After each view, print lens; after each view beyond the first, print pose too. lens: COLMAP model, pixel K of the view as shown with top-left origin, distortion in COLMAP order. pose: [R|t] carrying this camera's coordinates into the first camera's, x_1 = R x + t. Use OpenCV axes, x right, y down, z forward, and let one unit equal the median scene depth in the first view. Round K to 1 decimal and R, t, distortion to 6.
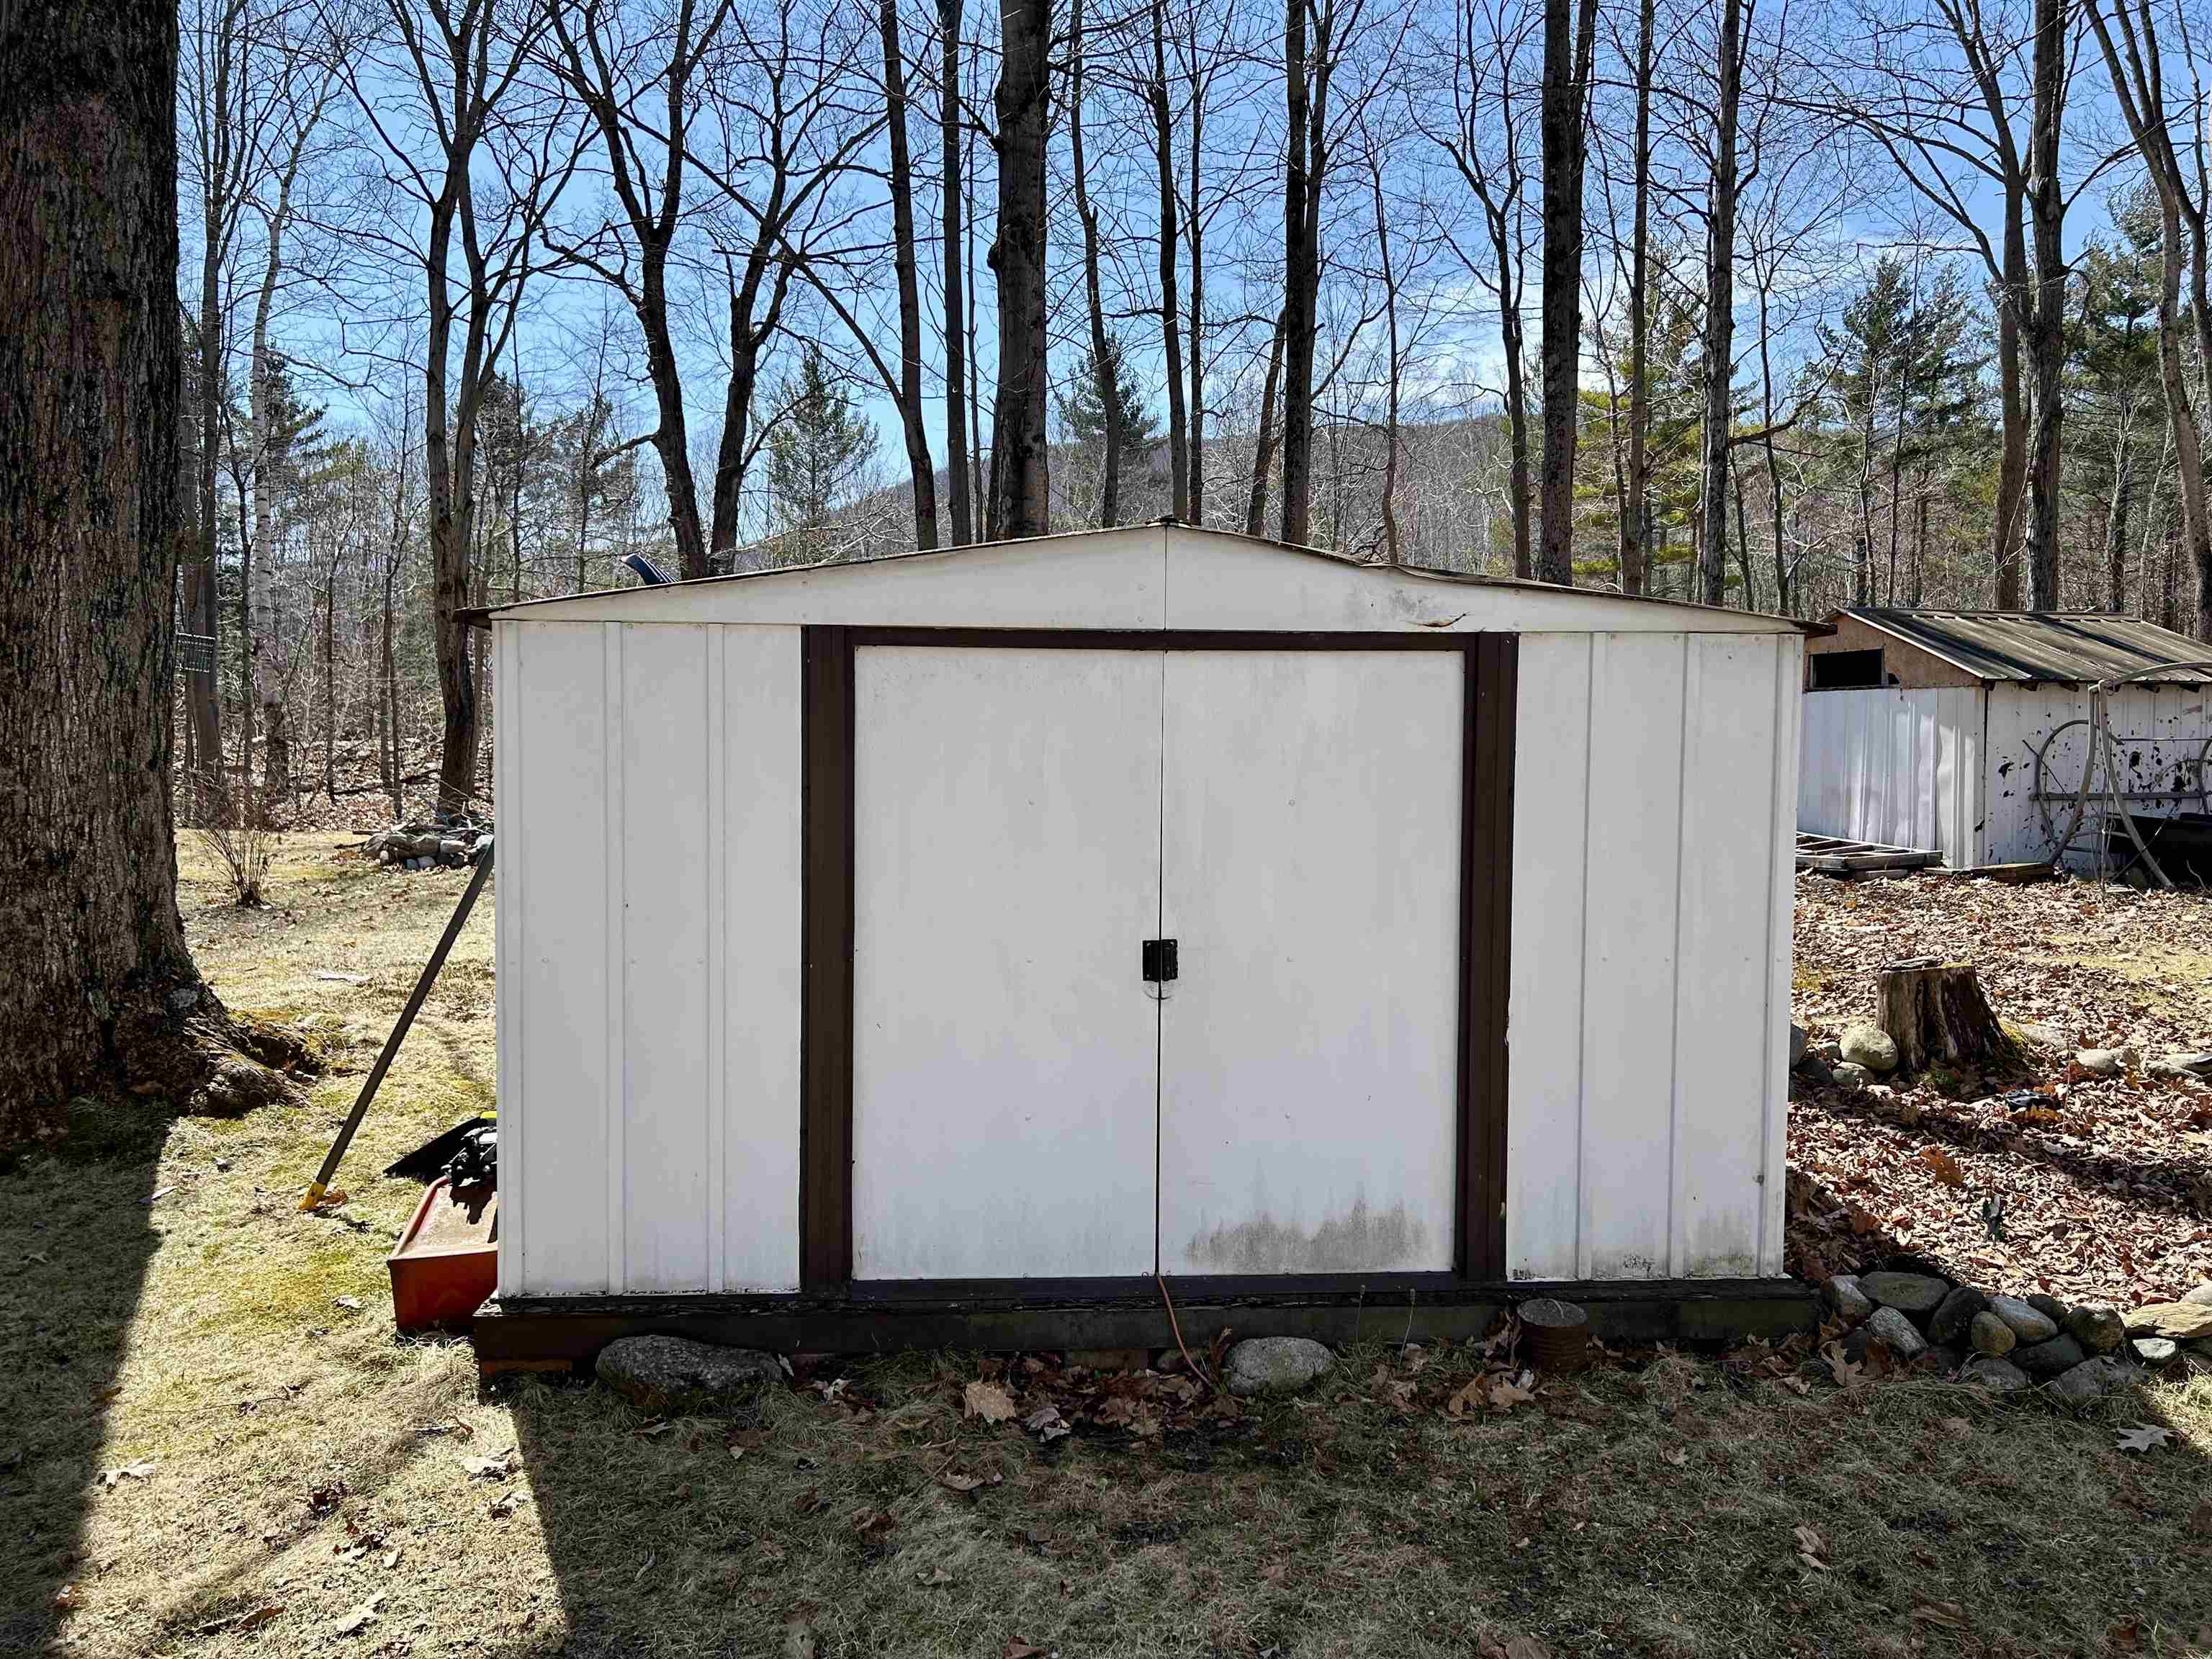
lens RADIAL K [[1664.7, 0, 1102.3], [0, 1664.7, 829.3], [0, 0, 1]] dist [0.008650, 0.002113]
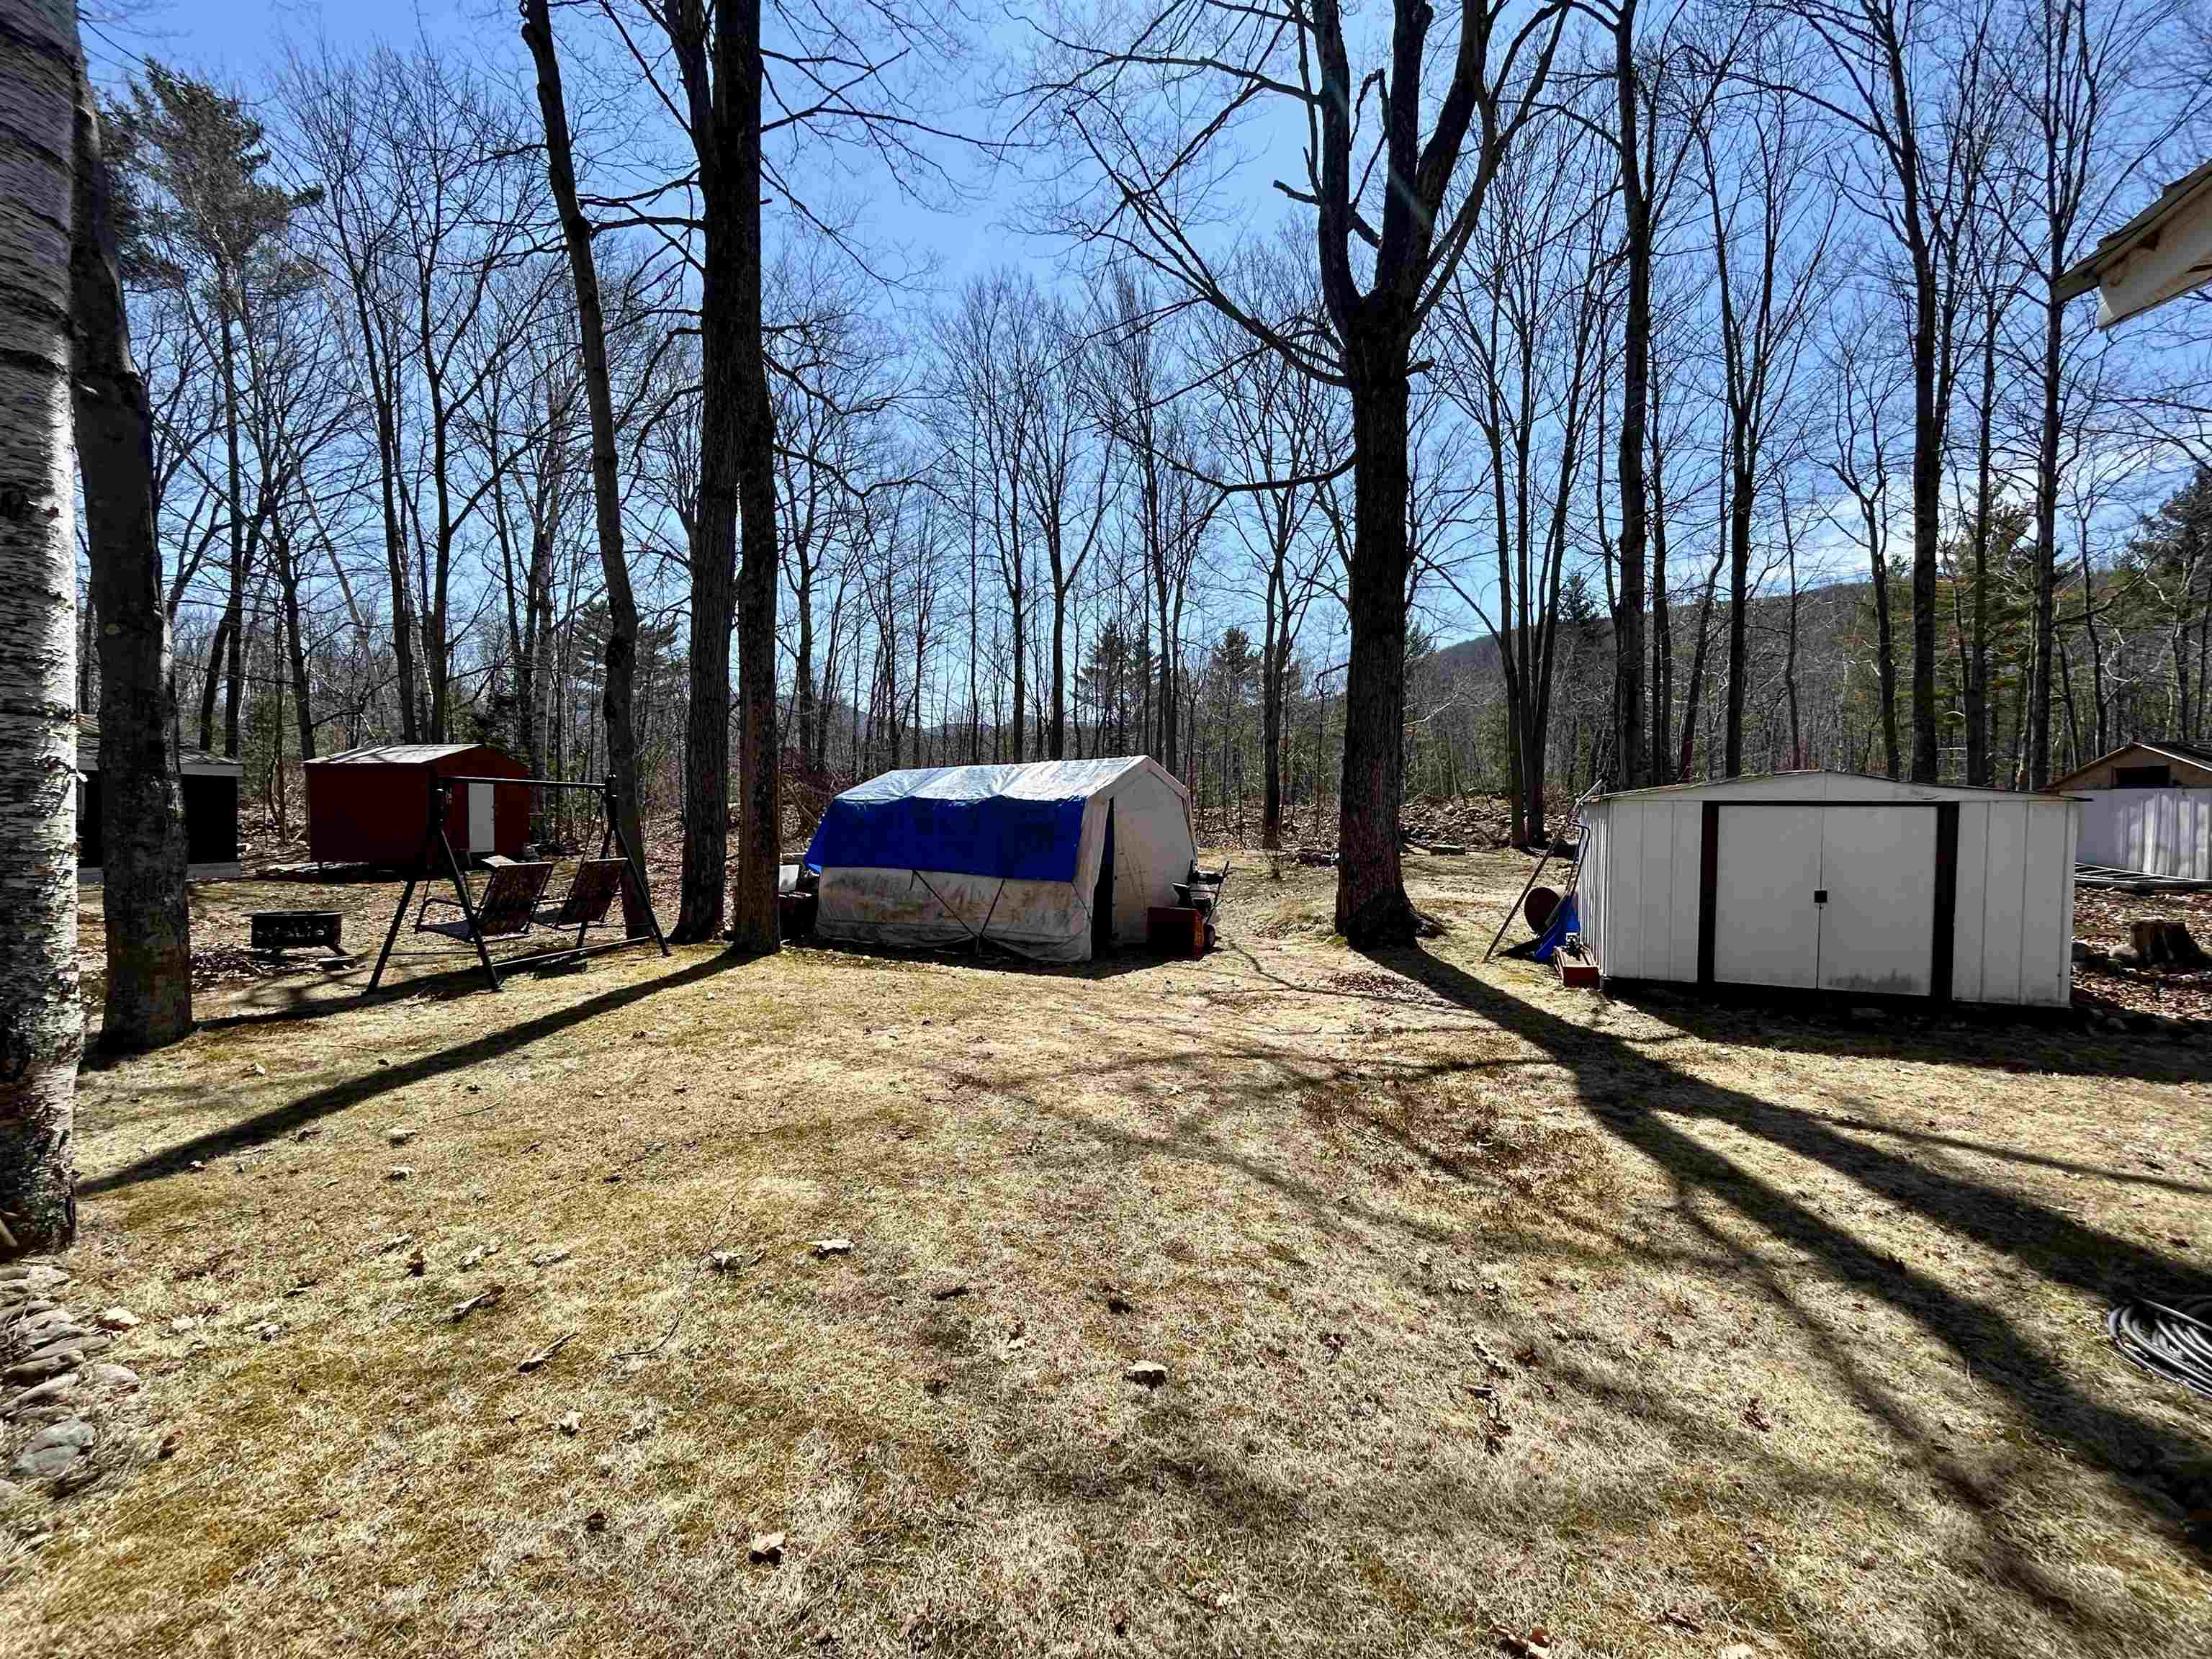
lens RADIAL K [[894.6, 0, 1106.3], [0, 894.6, 833.2], [0, 0, 1]] dist [0.001595, -0.000043]
pose [[0.898541, 0.011880, -0.438729, -0.063081], [-0.021032, 0.999651, -0.016006, 0.001280], [0.438386, 0.023609, 0.898477, -0.172078]]
